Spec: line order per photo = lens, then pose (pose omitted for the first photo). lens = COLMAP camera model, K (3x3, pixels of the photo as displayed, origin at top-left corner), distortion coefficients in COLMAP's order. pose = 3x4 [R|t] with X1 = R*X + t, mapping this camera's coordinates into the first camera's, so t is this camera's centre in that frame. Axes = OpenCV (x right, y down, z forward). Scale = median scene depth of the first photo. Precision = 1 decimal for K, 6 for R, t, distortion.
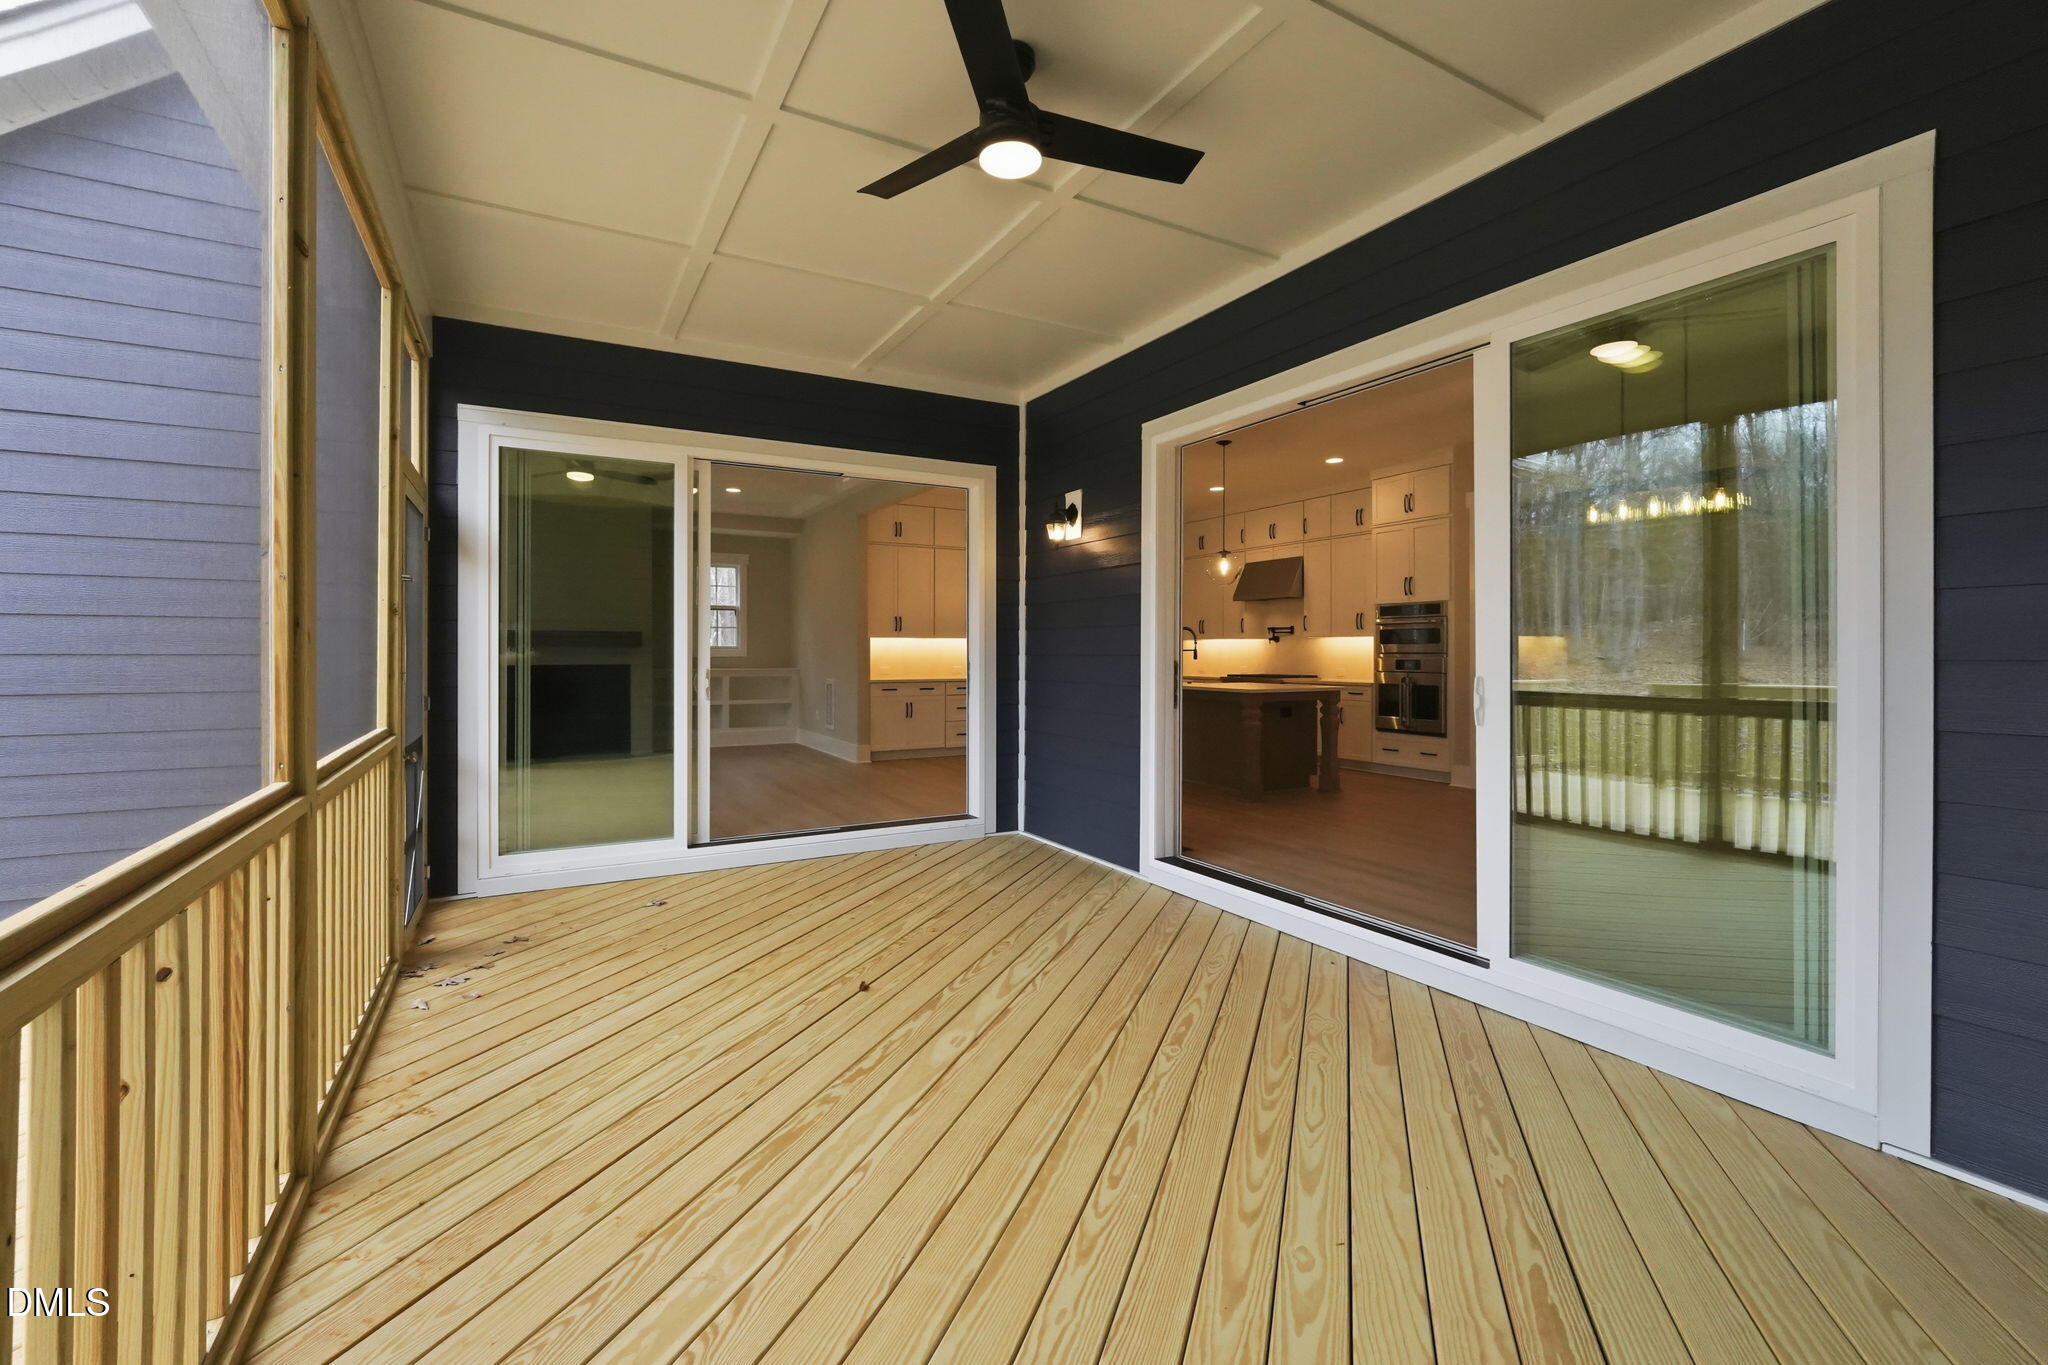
lens RADIAL K [[855.3, 0, 1010.9], [0, 855.3, 676.2], [0, 0, 1]] dist [0.000365, 0.000440]
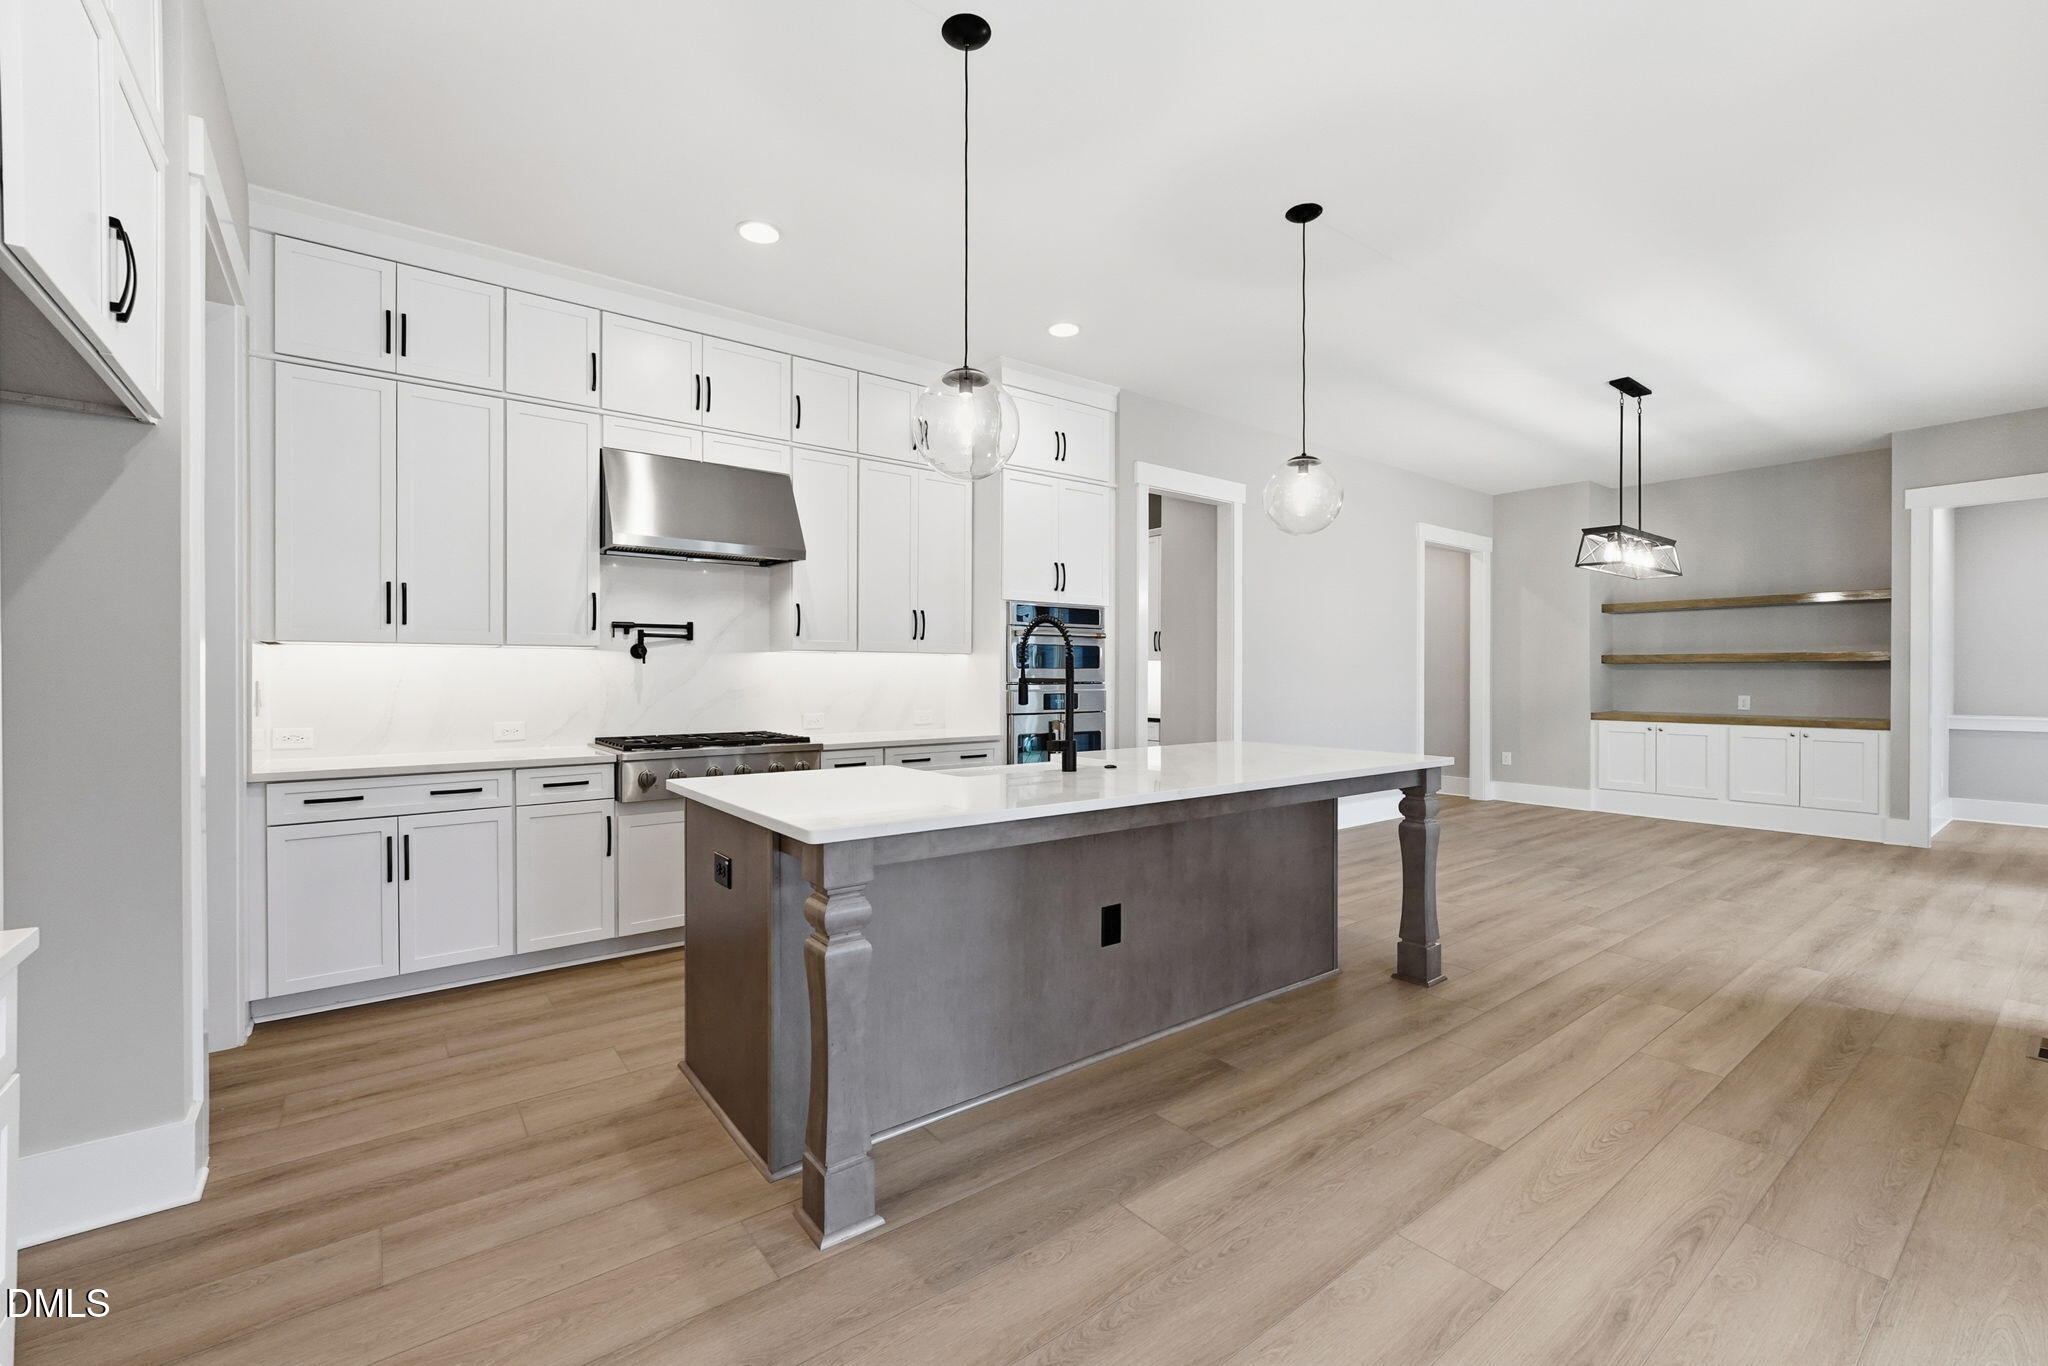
lens RADIAL K [[855.3, 0, 1010.9], [0, 855.3, 676.7], [0, 0, 1]] dist [0.000365, 0.000440]
pose [[-0.133243, -0.001080, 0.991083, -0.134739], [0.028593, 0.999579, 0.004933, -0.030556], [-0.990671, 0.028995, -0.133156, 0.959478]]
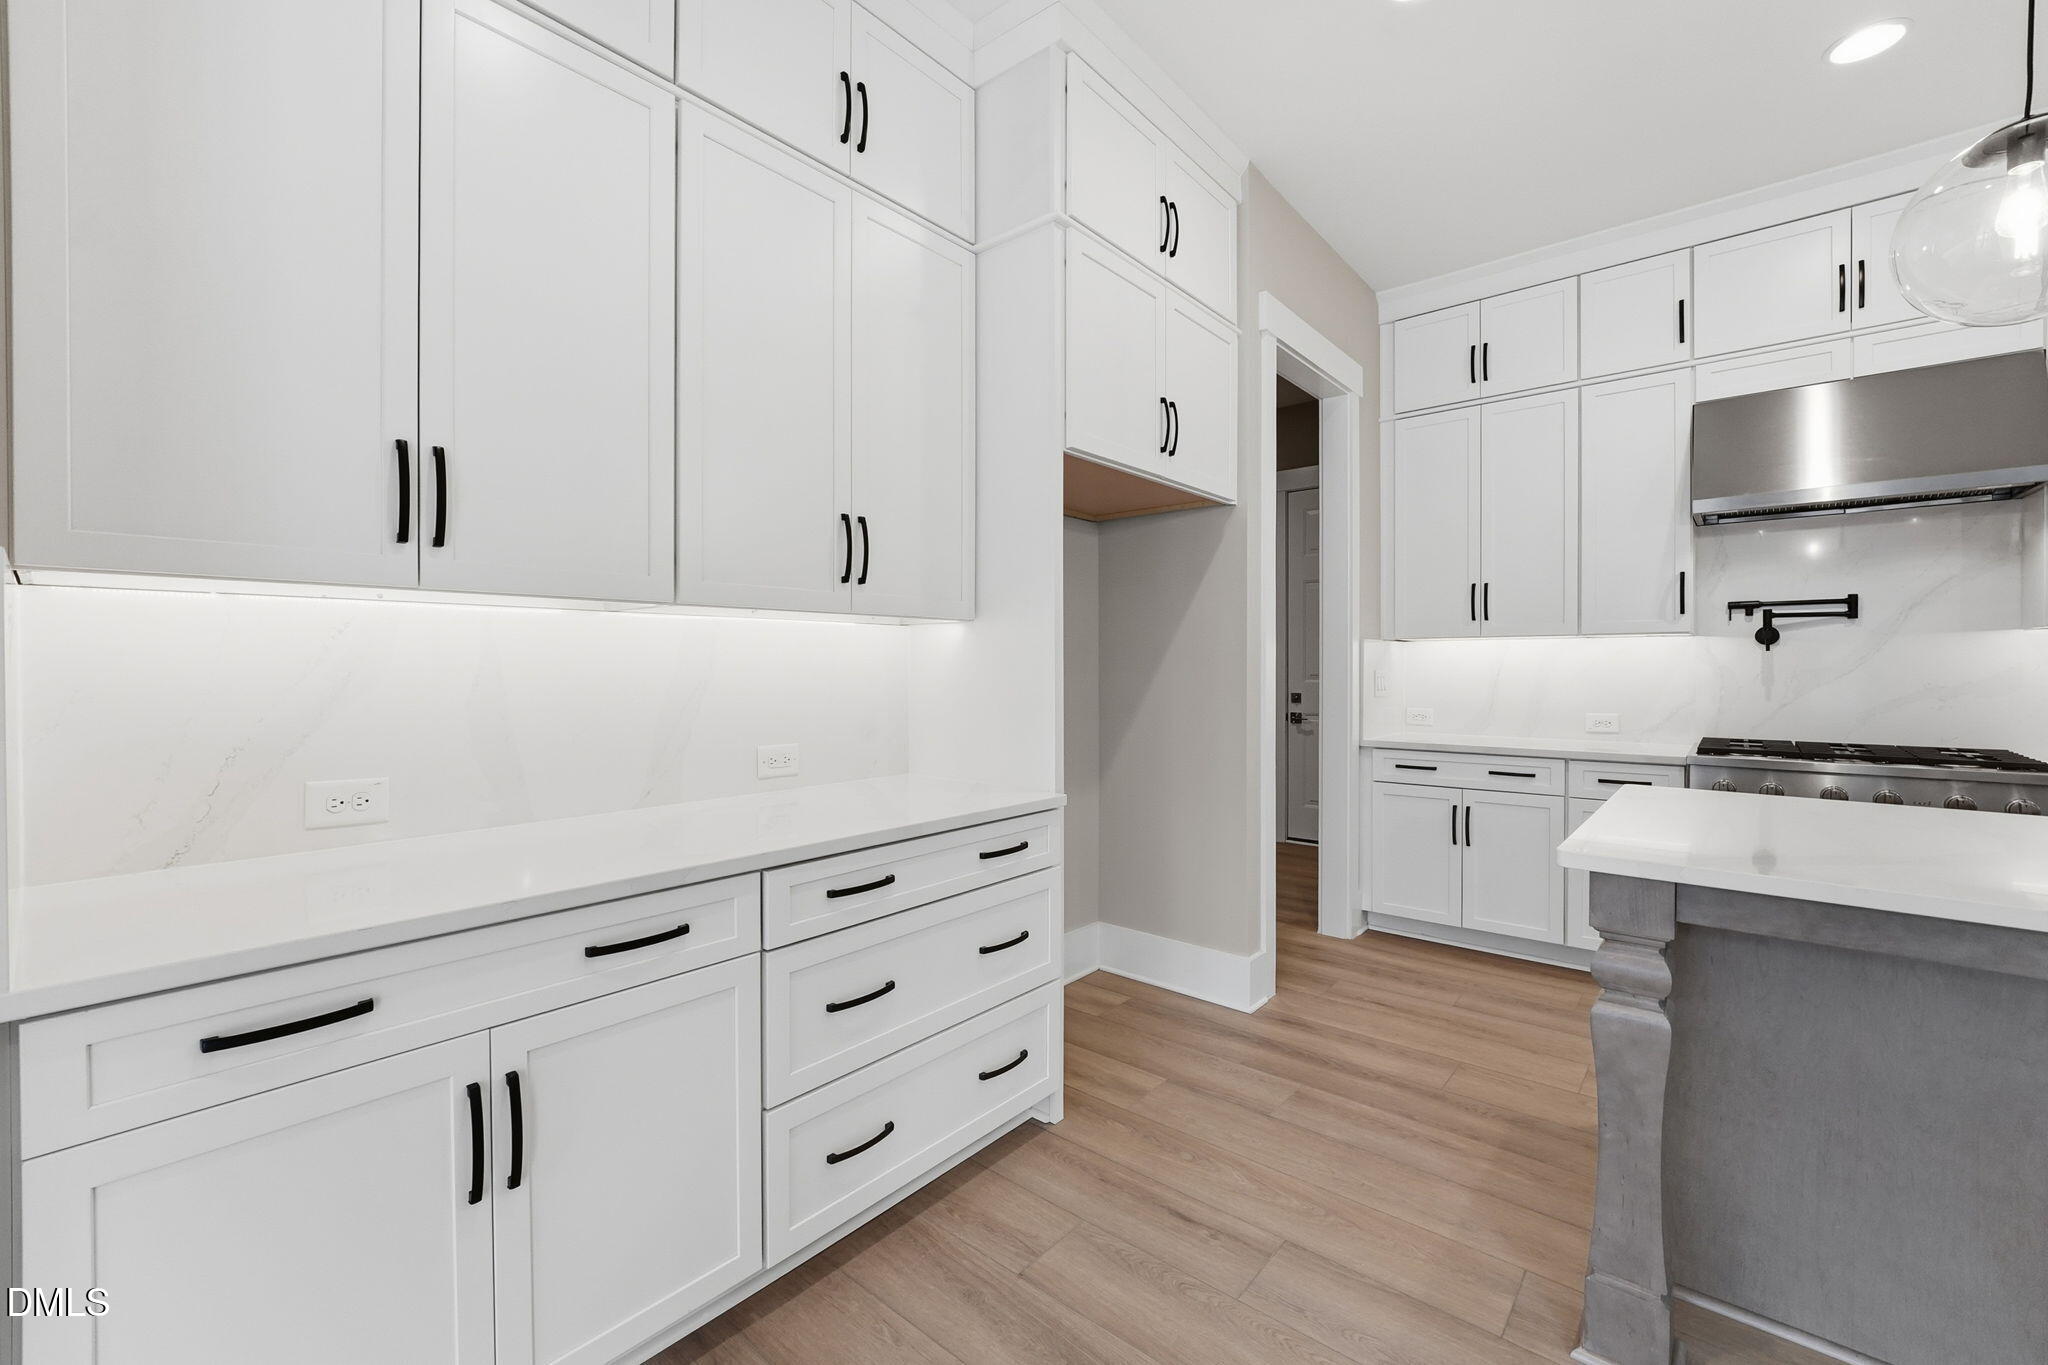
lens RADIAL K [[854.6, 0, 1017.2], [0, 854.6, 671.3], [0, 0, 1]] dist [-0.000840, -0.000084]
pose [[0.937996, -0.002988, 0.346634, -0.090274], [0.011069, 0.999711, -0.021337, -0.027877], [-0.346470, 0.023851, 0.937758, 0.861739]]
